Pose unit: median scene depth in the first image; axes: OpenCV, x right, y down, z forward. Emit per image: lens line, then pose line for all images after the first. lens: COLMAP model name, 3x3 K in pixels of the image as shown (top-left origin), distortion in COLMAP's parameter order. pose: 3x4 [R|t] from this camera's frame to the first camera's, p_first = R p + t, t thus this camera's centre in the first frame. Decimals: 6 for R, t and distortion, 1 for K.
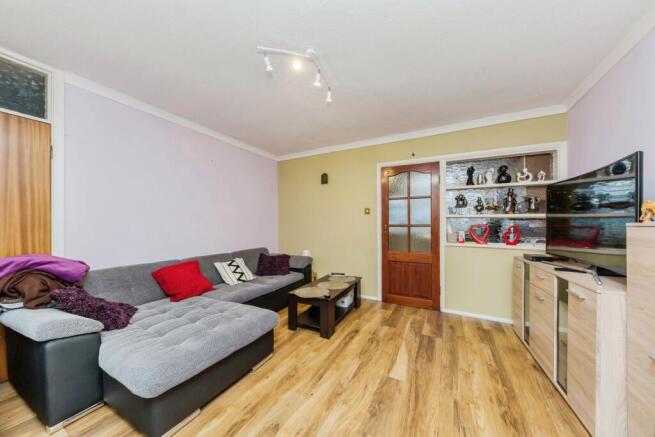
lens RADIAL K [[226.3, 0, 325.2], [0, 226.3, 221.1], [0, 0, 1]] dist [0.006868, -0.000213]
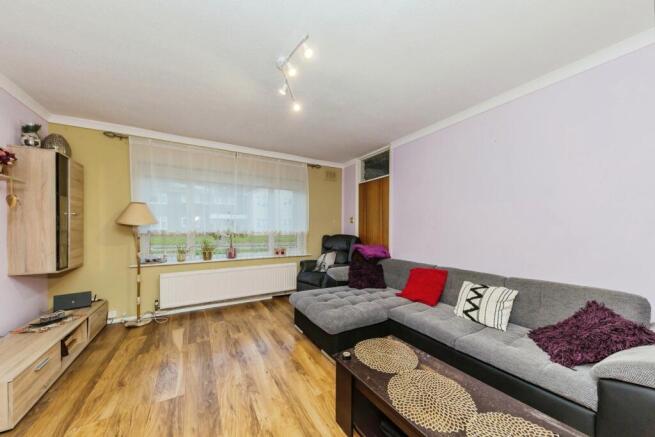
lens RADIAL K [[226.3, 0, 335.0], [0, 226.3, 237.1], [0, 0, 1]] dist [0.006868, -0.000213]
pose [[-0.498916, 0.038228, -0.865807, 0.713479], [0.016753, 0.999265, 0.034468, -0.005209], [0.866489, 0.002692, -0.499190, 1.735027]]
